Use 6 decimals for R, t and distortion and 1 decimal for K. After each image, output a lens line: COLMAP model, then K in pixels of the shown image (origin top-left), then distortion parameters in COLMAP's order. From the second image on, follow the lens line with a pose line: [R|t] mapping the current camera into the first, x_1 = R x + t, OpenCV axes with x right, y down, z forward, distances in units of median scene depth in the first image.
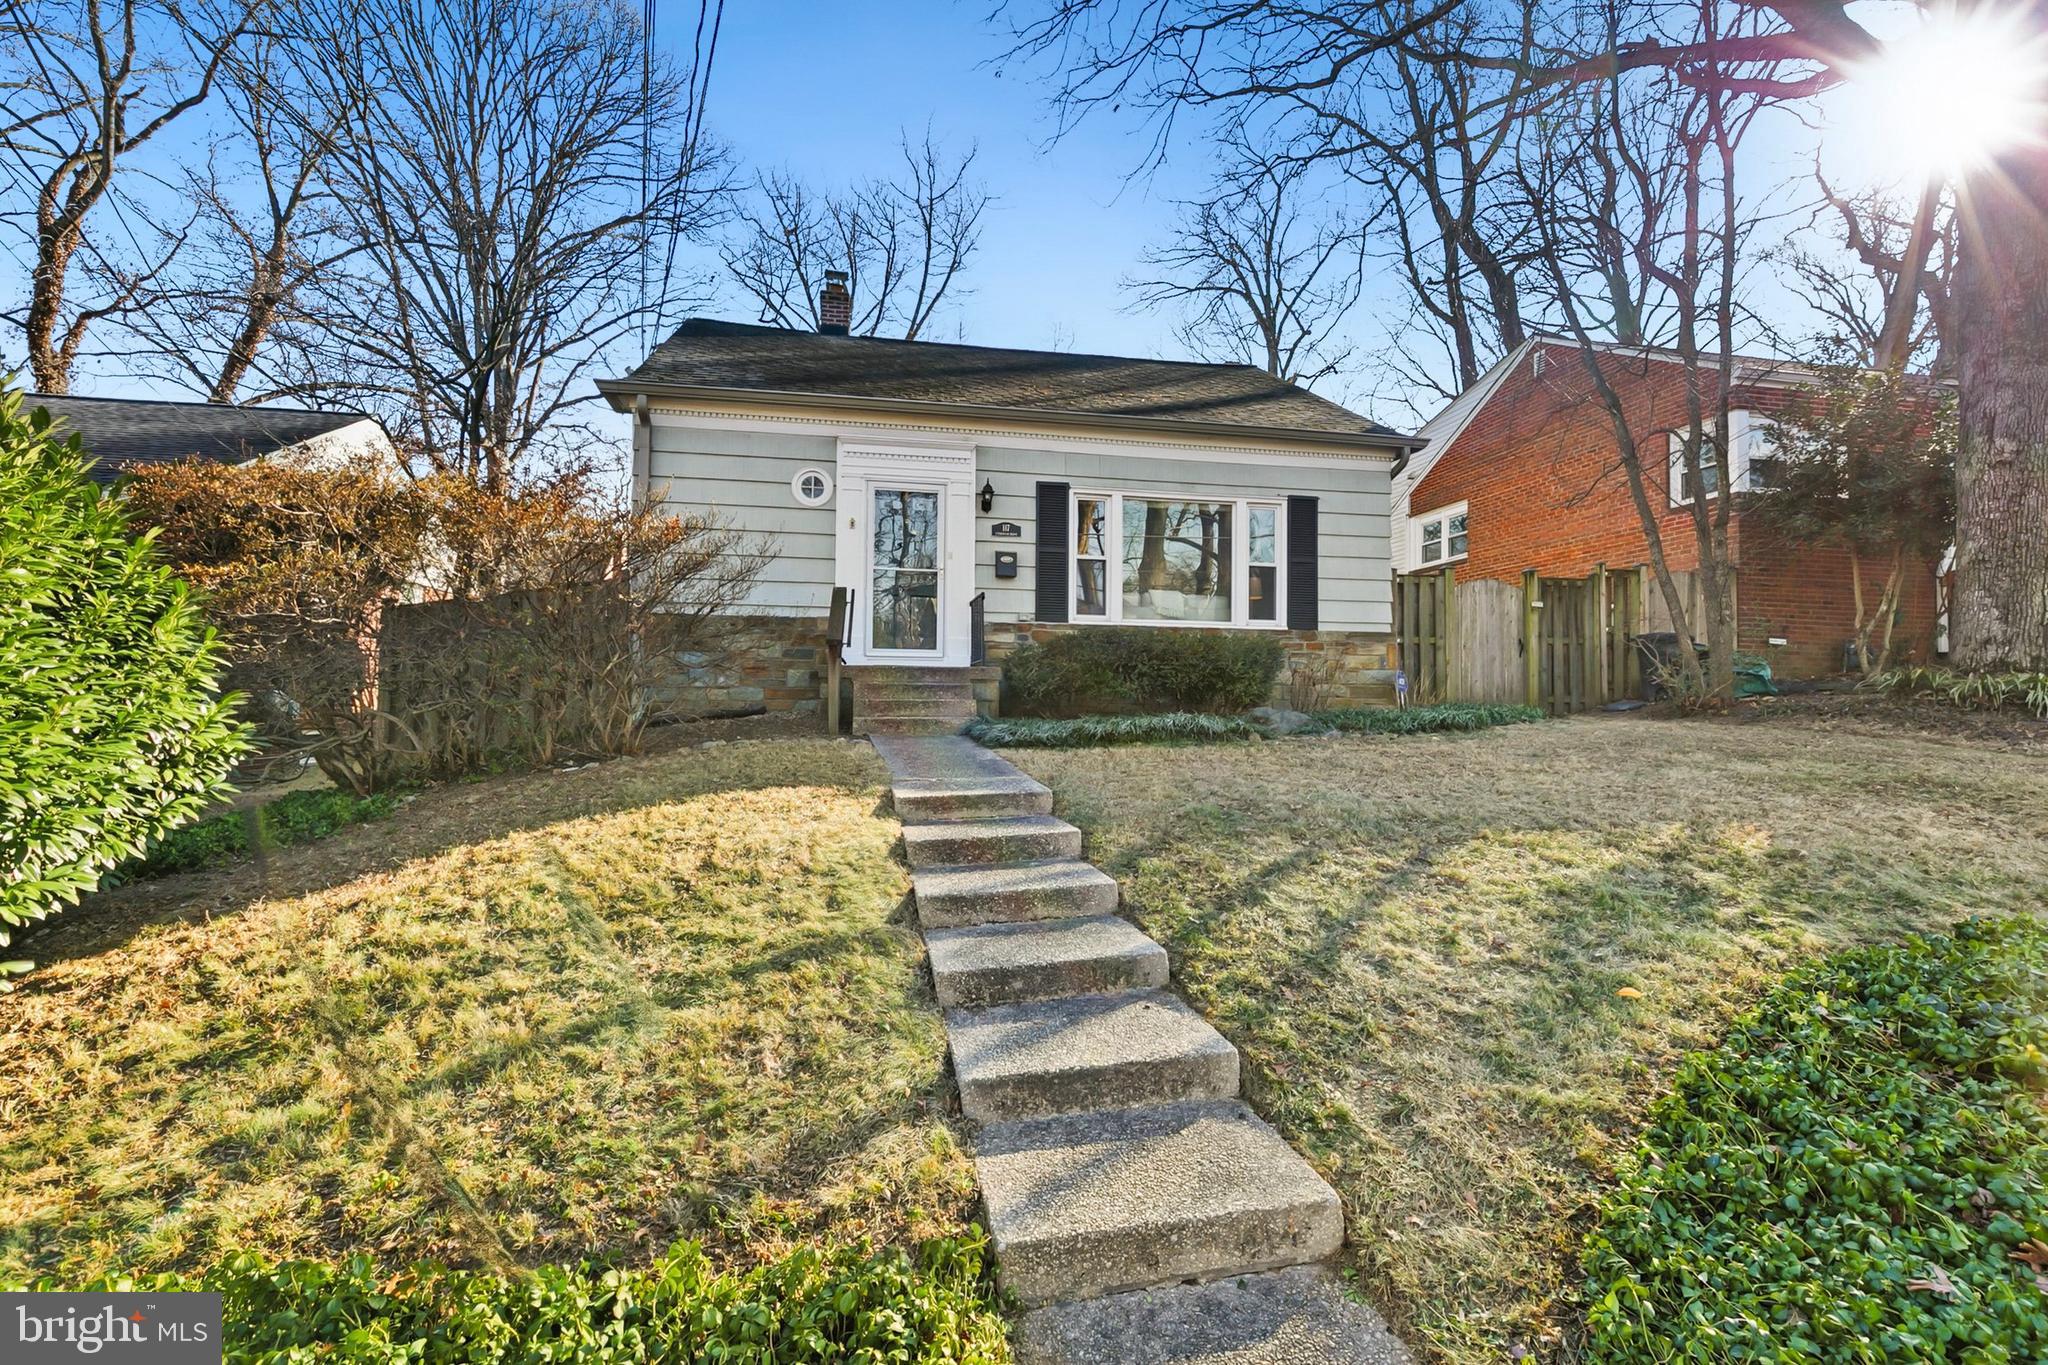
lens RADIAL K [[933.0, 0, 1013.2], [0, 933.0, 703.5], [0, 0, 1]] dist [0.000950, -0.000069]
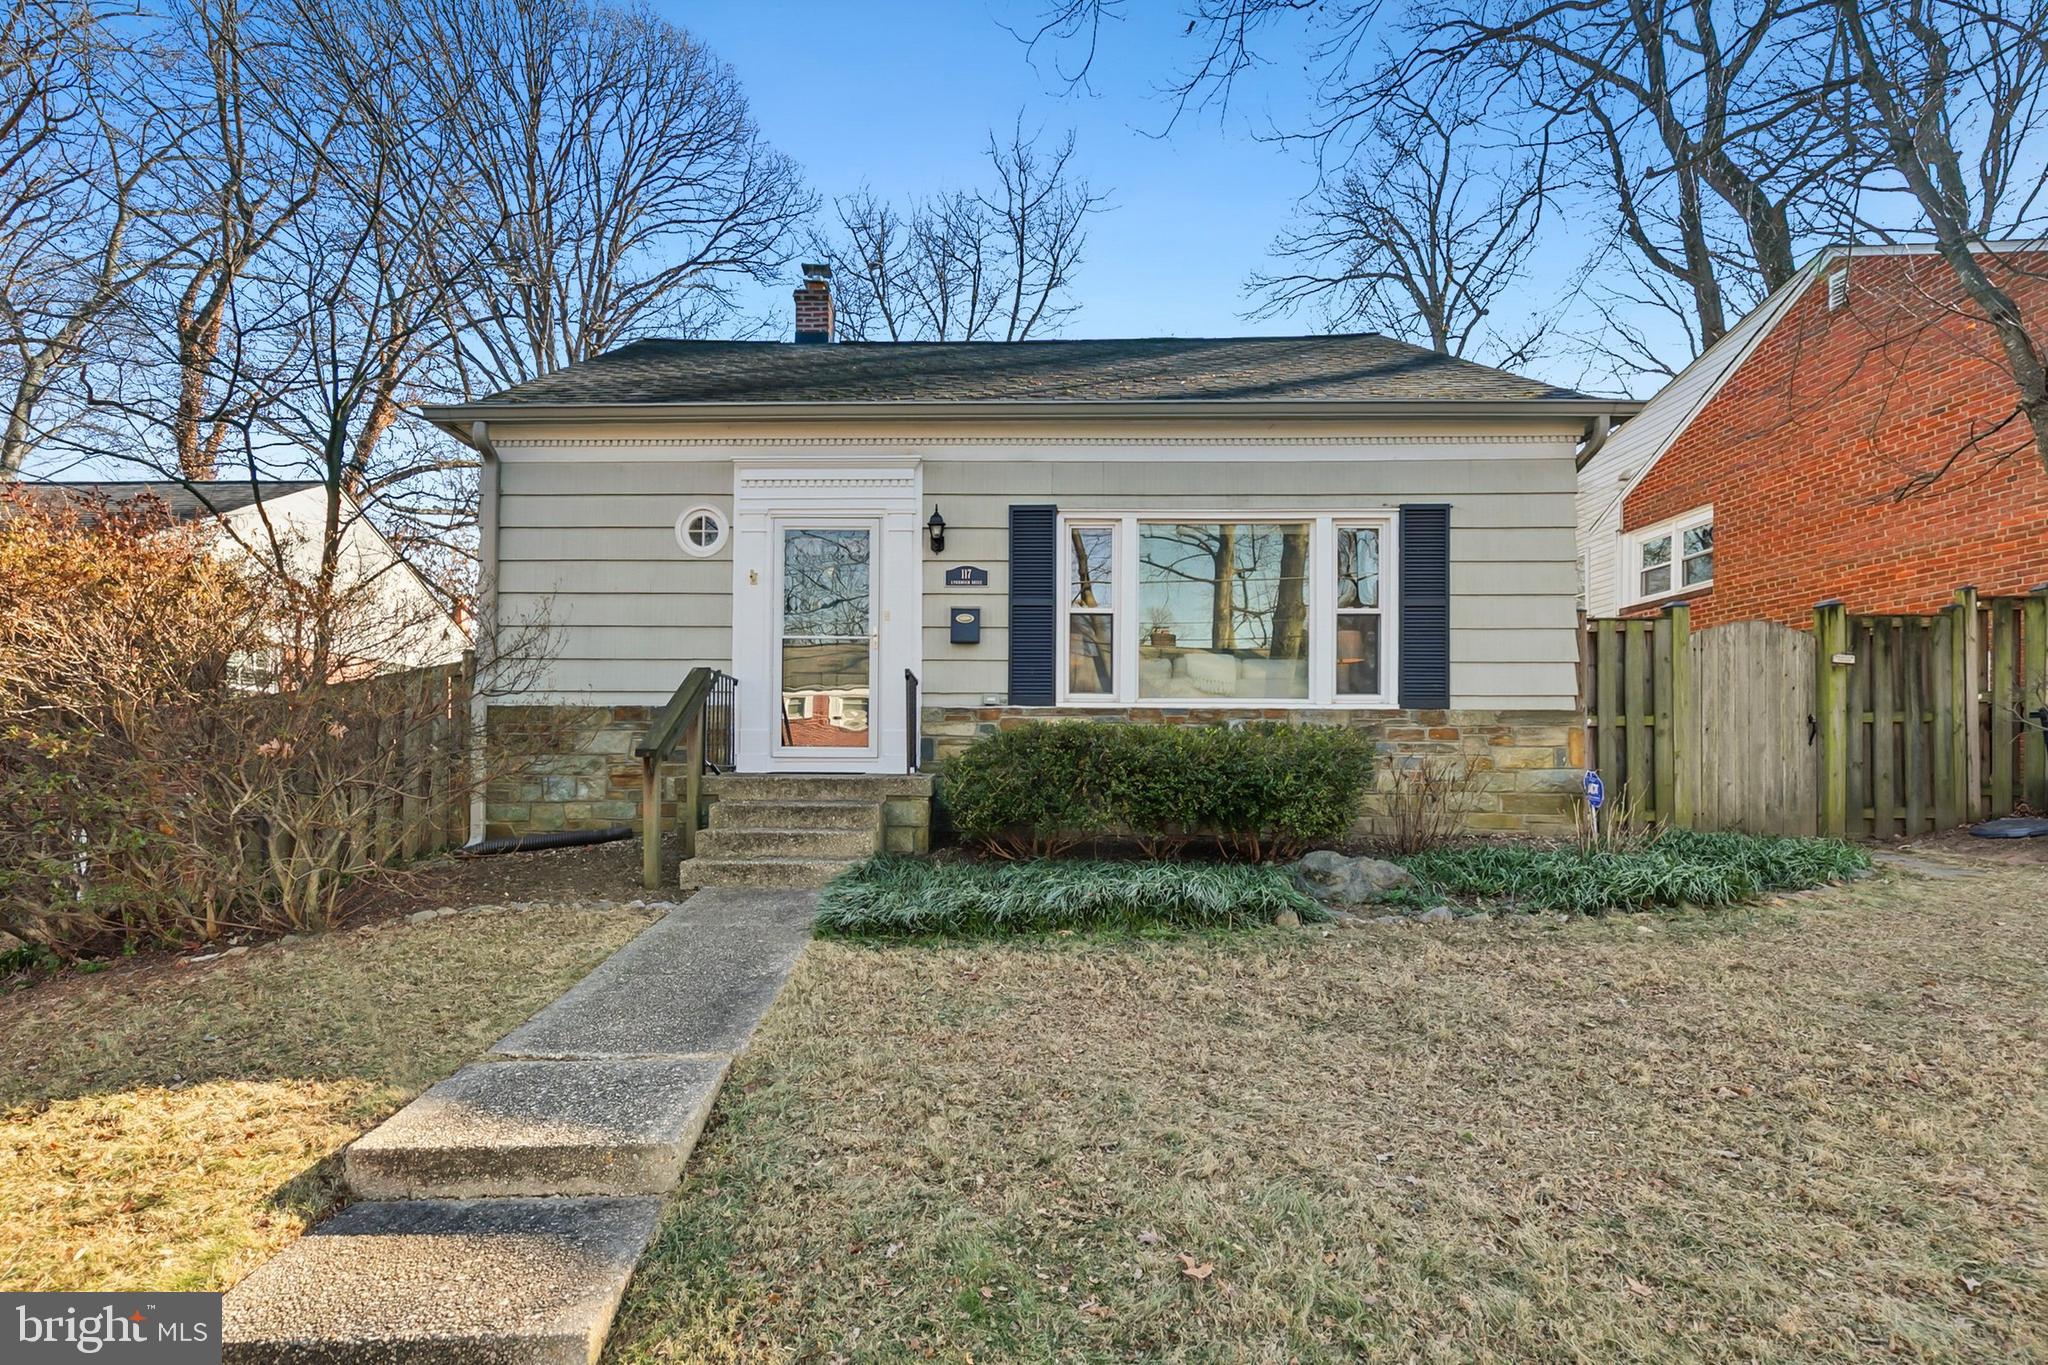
lens RADIAL K [[875.4, 0, 1019.8], [0, 875.4, 747.0], [0, 0, 1]] dist [0.000567, 0.001088]
pose [[0.976656, -0.002974, -0.214790, 0.159628], [0.004000, 0.999983, 0.004341, -0.054092], [0.214774, -0.005099, 0.976650, 0.327459]]
